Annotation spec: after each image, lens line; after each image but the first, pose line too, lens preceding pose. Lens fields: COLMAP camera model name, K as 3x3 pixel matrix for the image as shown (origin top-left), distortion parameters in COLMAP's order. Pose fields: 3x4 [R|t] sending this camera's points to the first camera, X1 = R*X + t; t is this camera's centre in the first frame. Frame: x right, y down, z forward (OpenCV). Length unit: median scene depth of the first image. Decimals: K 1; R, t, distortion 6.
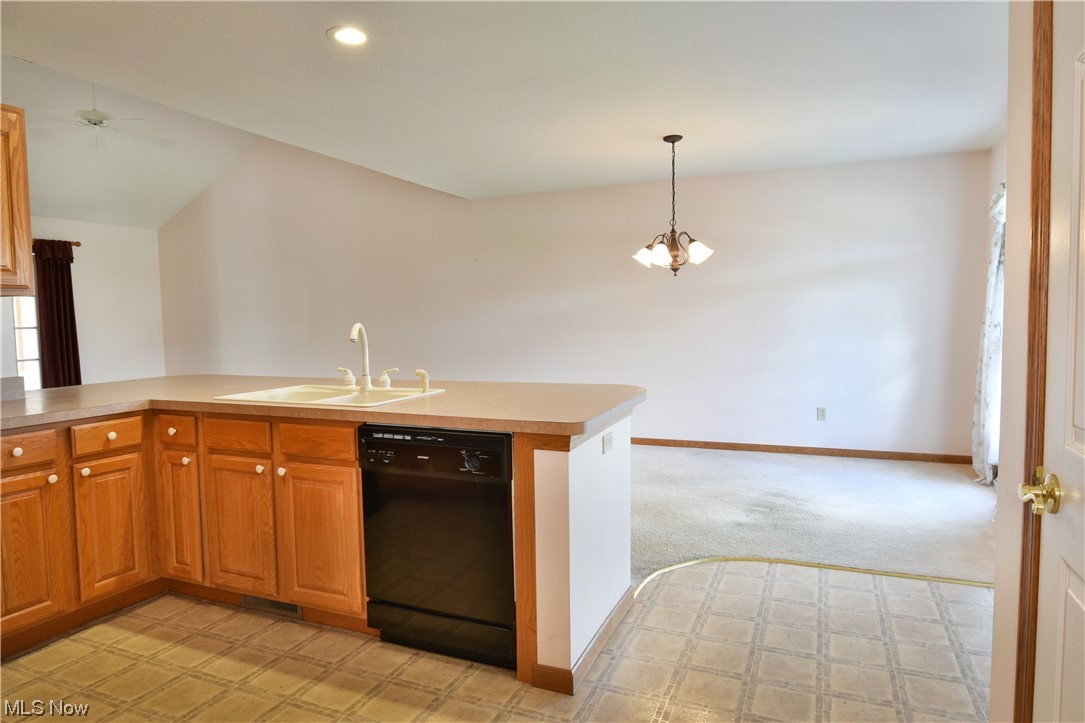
lens RADIAL K [[660.5, 0, 547.2], [0, 660.5, 358.7], [0, 0, 1]] dist [-0.014652, -0.005721]
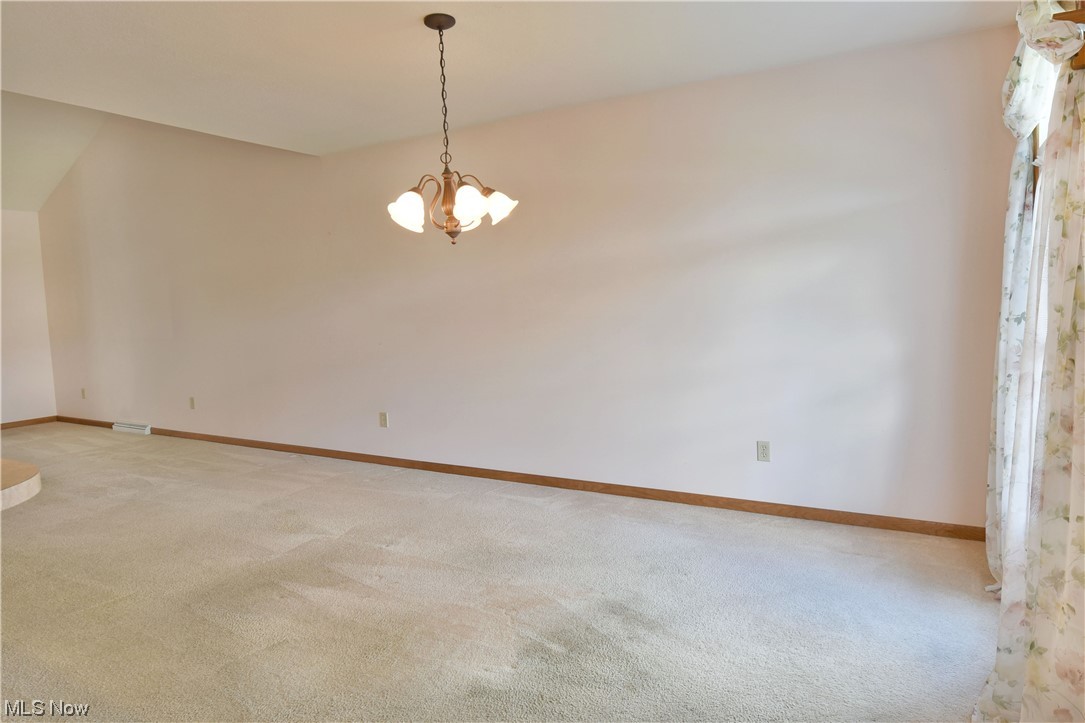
lens RADIAL K [[660.5, 0, 550.6], [0, 660.5, 334.5], [0, 0, 1]] dist [-0.014652, -0.005721]
pose [[0.991294, -0.006495, -0.131507, 0.362848], [0.005294, 0.999941, -0.009480, -0.034246], [0.131561, 0.008701, 0.991270, 0.393389]]
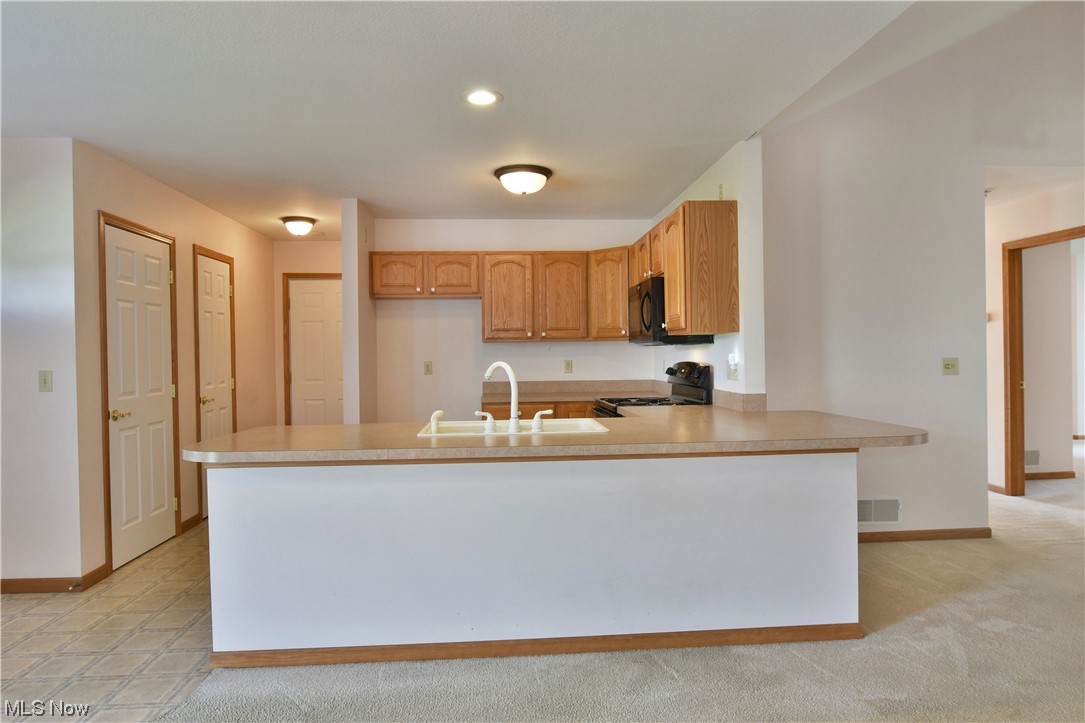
lens RADIAL K [[660.5, 0, 541.3], [0, 660.5, 356.0], [0, 0, 1]] dist [-0.014652, -0.005721]
pose [[-0.894545, 0.030608, -0.445929, 0.069786], [0.000722, 0.997750, 0.067035, -0.085019], [0.446977, 0.059644, -0.892555, 1.262652]]
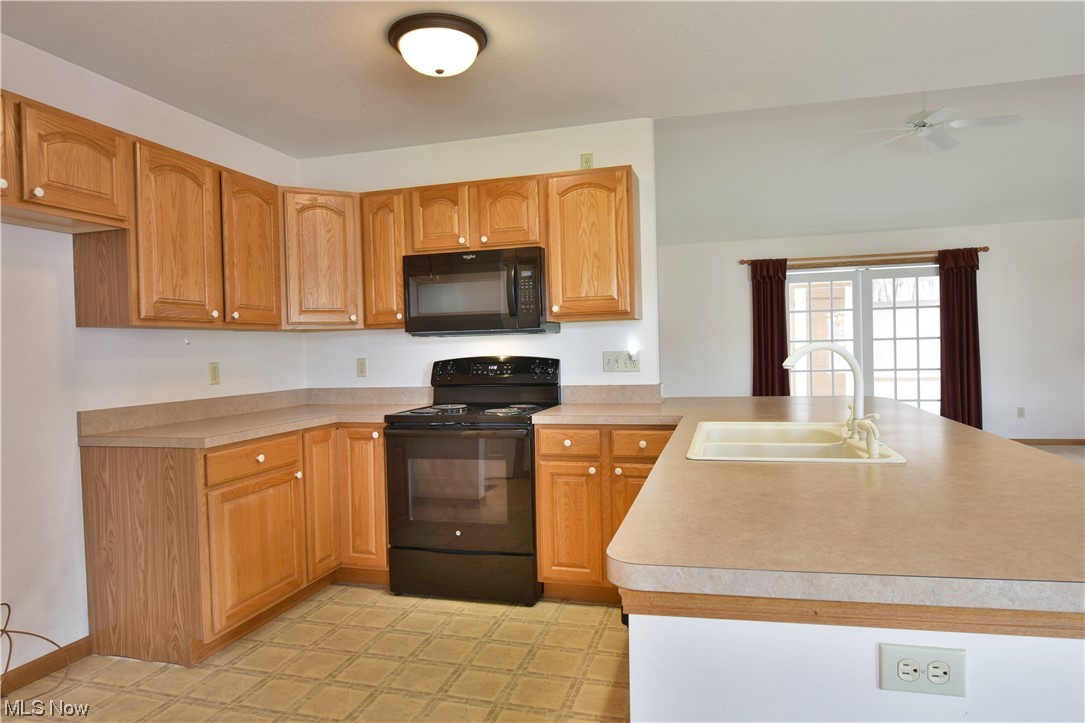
lens RADIAL K [[660.5, 0, 542.3], [0, 660.5, 362.4], [0, 0, 1]] dist [-0.014652, -0.005721]
pose [[0.122954, 0.036676, -0.991734, 0.238339], [-0.038152, 0.998753, 0.032205, -0.028573], [0.991679, 0.033877, 0.124199, 0.408983]]
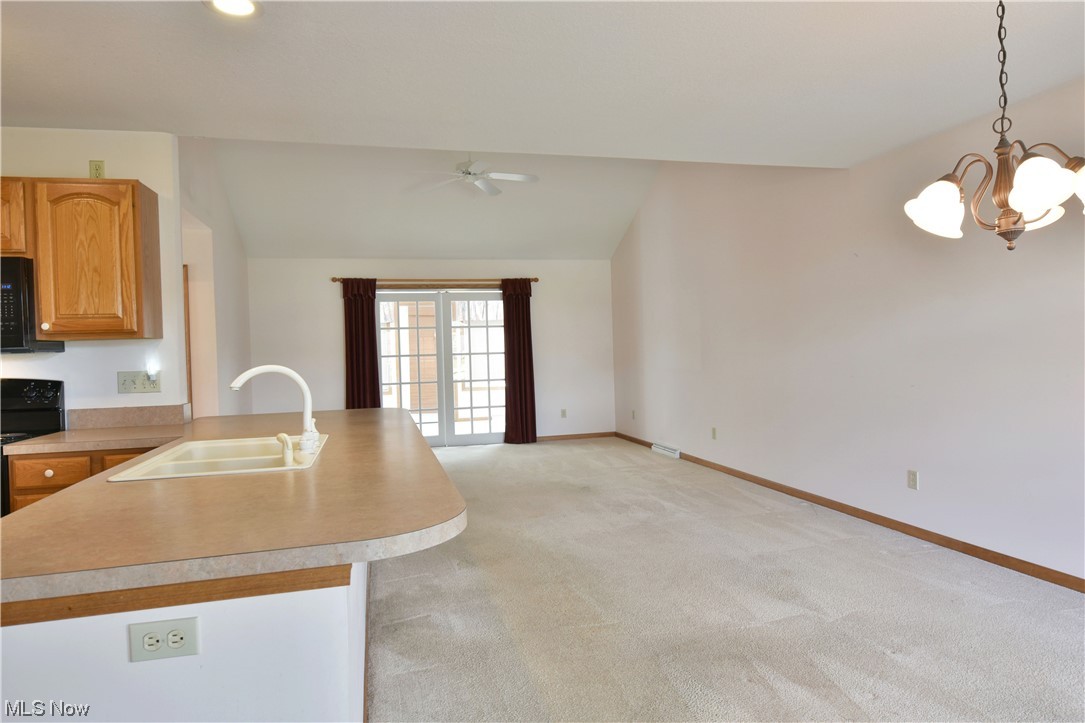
lens RADIAL K [[660.5, 0, 545.1], [0, 660.5, 369.9], [0, 0, 1]] dist [-0.014652, -0.005721]
pose [[0.603447, 0.025350, -0.797000, 0.345229], [-0.033449, 0.999420, 0.006462, -0.042416], [0.796701, 0.022760, 0.603945, 0.517340]]
